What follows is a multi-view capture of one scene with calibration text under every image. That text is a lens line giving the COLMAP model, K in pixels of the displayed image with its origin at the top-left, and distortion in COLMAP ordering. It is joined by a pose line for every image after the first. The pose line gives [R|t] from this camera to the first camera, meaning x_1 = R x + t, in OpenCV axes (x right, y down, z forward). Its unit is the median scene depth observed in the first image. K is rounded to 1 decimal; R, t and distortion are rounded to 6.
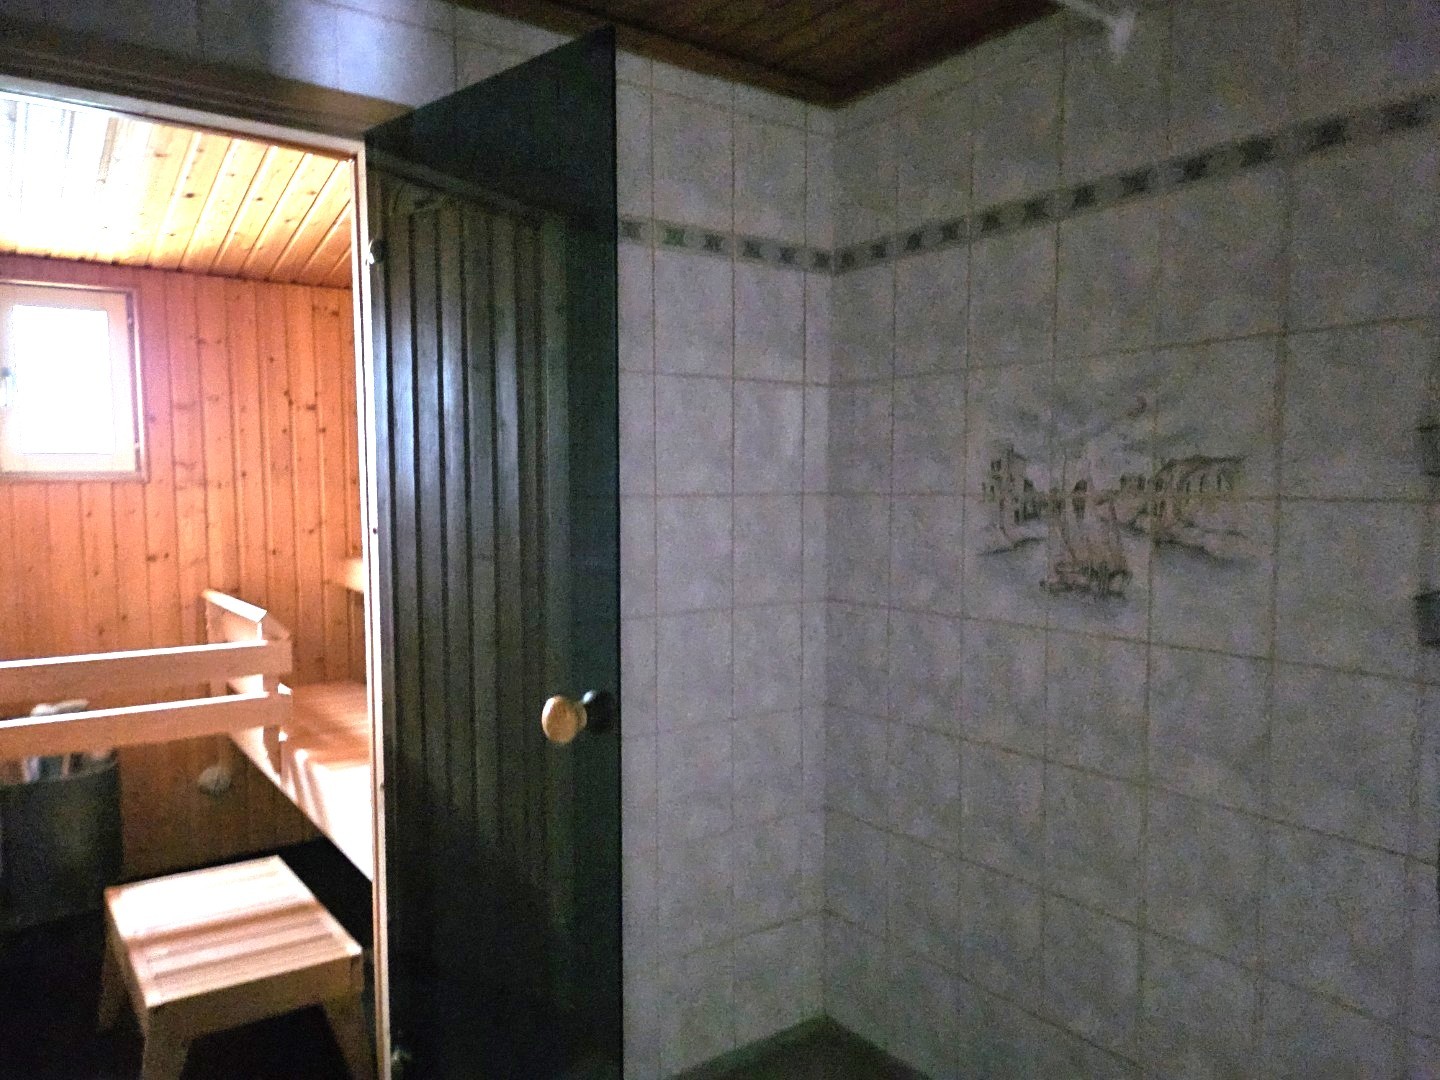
lens RADIAL K [[1010.1, 0, 738.3], [0, 1010.1, 542.5], [0, 0, 1]] dist [0.093270, -0.100733]
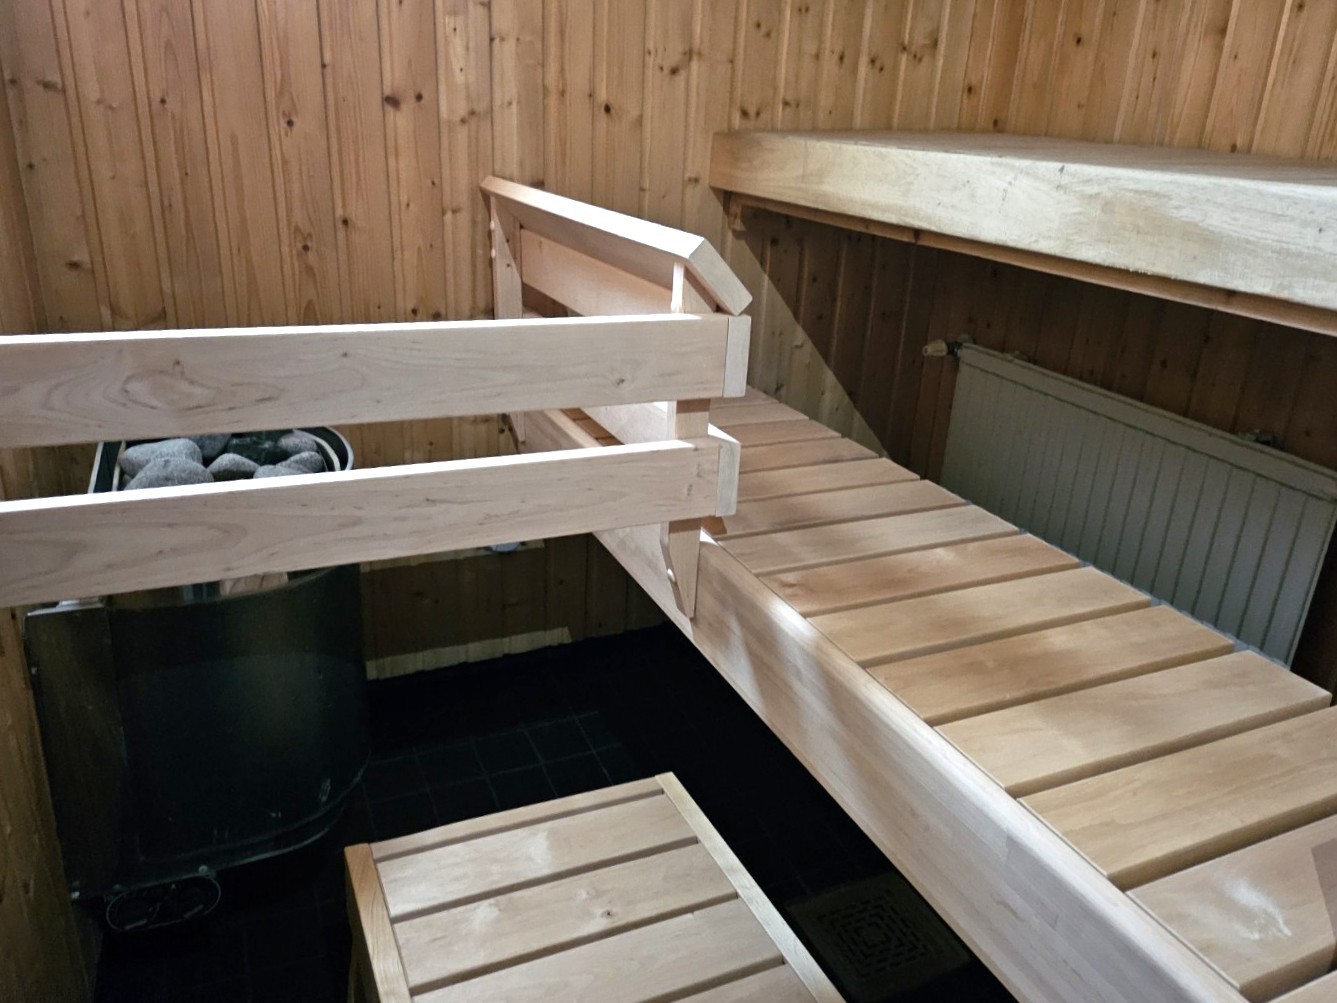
lens RADIAL K [[937.9, 0, 685.5], [0, 937.9, 503.8], [0, 0, 1]] dist [0.093270, -0.100733]
pose [[0.976420, 0.125561, -0.175609, -0.316671], [-0.063706, 0.944821, 0.321332, 0.041360], [0.206266, -0.302568, 0.930541, 0.525713]]
